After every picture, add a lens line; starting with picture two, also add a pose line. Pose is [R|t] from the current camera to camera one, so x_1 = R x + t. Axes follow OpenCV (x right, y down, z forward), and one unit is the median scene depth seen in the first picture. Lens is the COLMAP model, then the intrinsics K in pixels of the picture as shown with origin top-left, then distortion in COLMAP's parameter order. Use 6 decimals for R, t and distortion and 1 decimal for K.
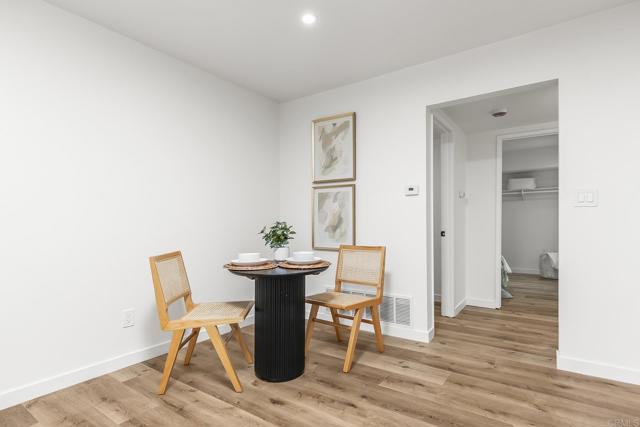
lens RADIAL K [[334.6, 0, 316.6], [0, 334.6, 222.3], [0, 0, 1]] dist [0.000546, -0.001410]
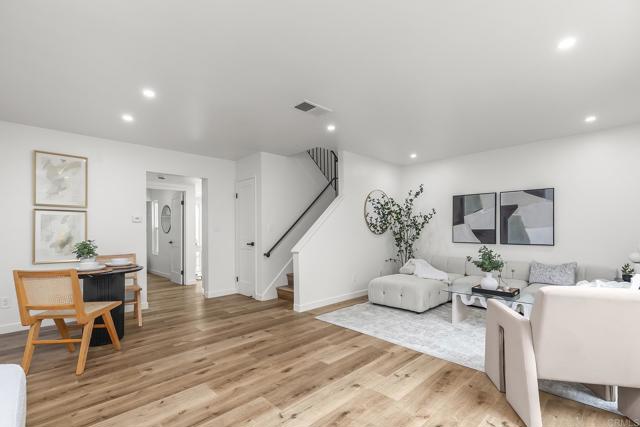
lens RADIAL K [[296.4, 0, 323.3], [0, 296.4, 225.5], [0, 0, 1]] dist [0.007540, -0.002580]
pose [[0.175456, 0.025847, 0.984148, -0.864548], [0.007428, 0.999592, -0.027577, -0.014949], [-0.984459, 0.012149, 0.175193, -0.136838]]
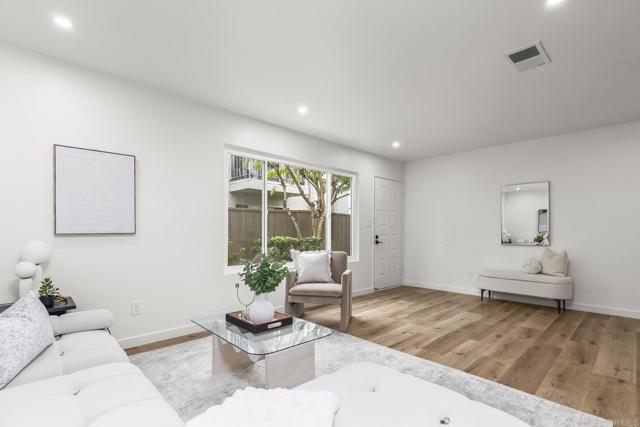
lens RADIAL K [[303.7, 0, 323.4], [0, 303.7, 228.0], [0, 0, 1]] dist [-0.004089, 0.000535]
pose [[-0.184755, -0.003292, -0.982779, 0.809533], [0.000634, 0.999994, -0.003469, -0.012165], [0.982784, -0.001264, -0.184751, -0.272274]]
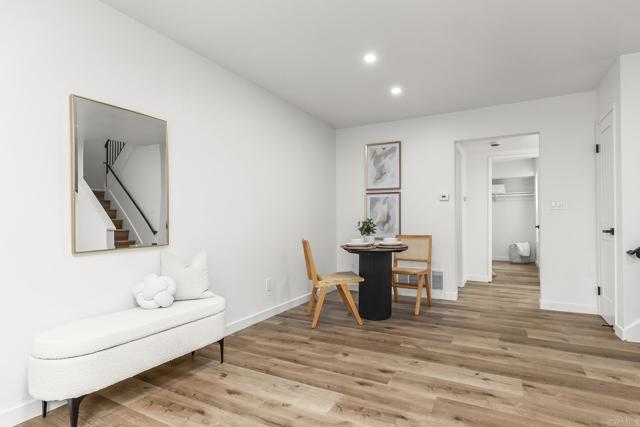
lens RADIAL K [[334.6, 0, 320.4], [0, 334.6, 216.7], [0, 0, 1]] dist [0.000546, -0.001410]
pose [[0.993003, 0.004060, 0.118020, -0.373138], [-0.003100, 0.999961, -0.008313, 0.002374], [-0.118049, 0.007888, 0.992976, -0.343635]]
